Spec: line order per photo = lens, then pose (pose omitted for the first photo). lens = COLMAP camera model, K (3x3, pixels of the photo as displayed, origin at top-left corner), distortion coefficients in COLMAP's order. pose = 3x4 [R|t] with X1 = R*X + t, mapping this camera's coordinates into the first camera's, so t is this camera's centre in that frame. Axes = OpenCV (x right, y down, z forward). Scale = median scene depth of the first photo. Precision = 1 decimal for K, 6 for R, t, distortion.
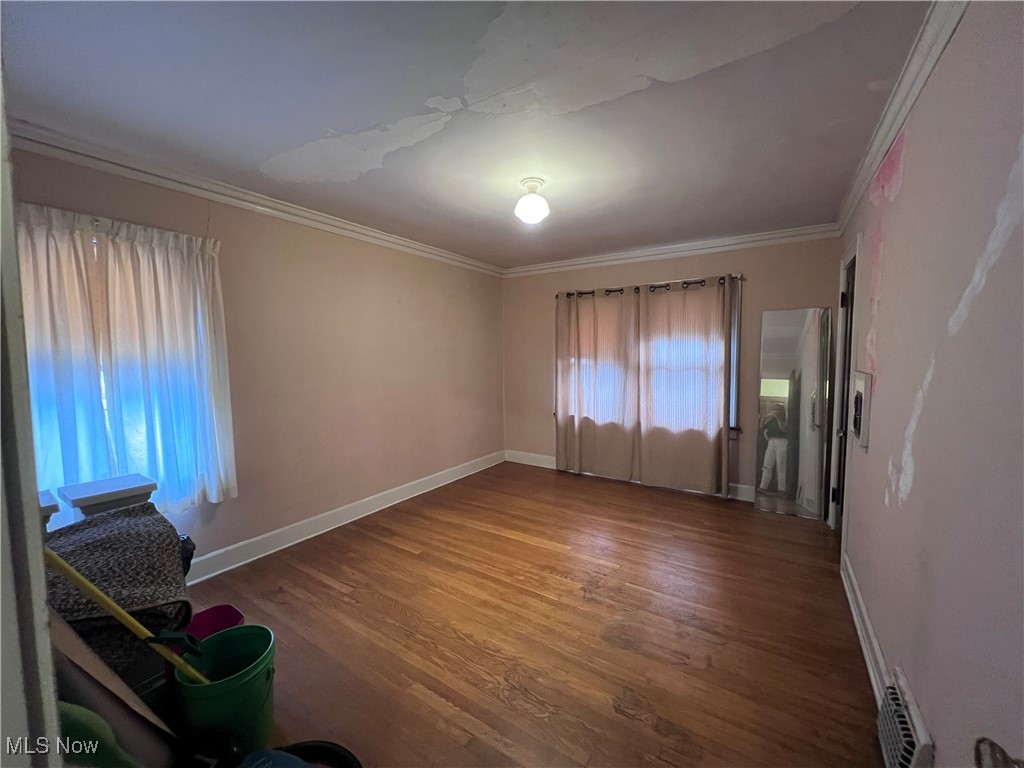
lens RADIAL K [[408.0, 0, 512.7], [0, 408.0, 382.9], [0, 0, 1]] dist [-0.001112, -0.000068]
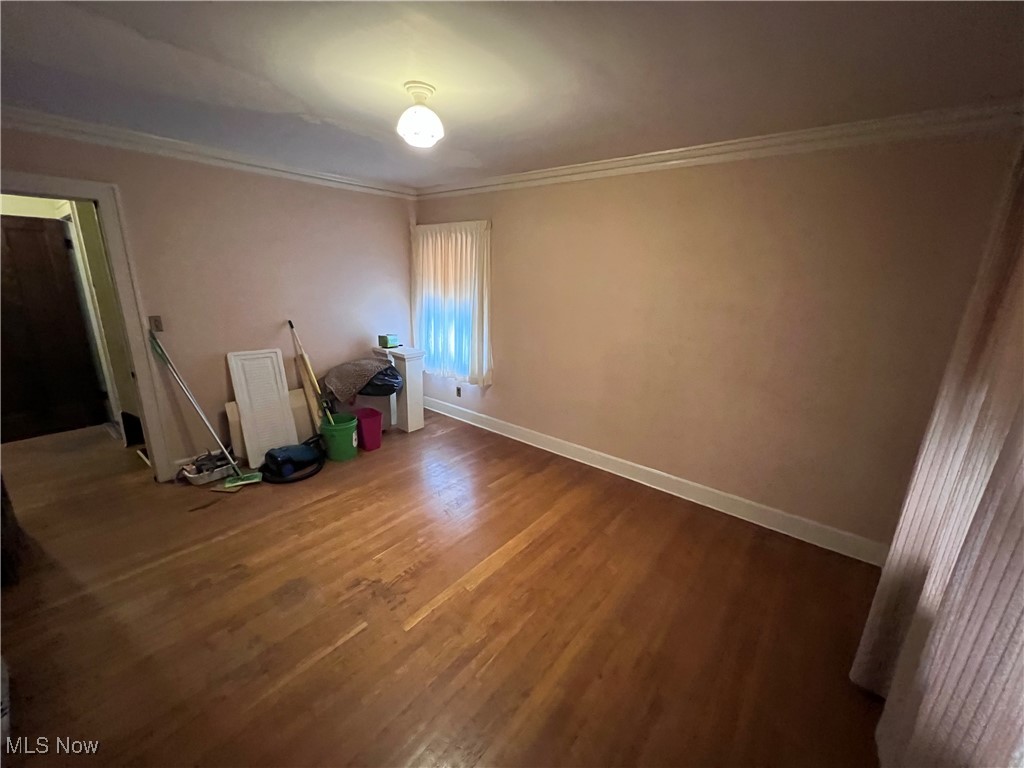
lens RADIAL K [[408.0, 0, 509.3], [0, 408.0, 383.4], [0, 0, 1]] dist [-0.001112, -0.000068]
pose [[-0.112612, 0.262180, -0.958426, 0.947551], [-0.102053, 0.956409, 0.273619, -0.206000], [0.988384, 0.128623, -0.080947, 1.381849]]
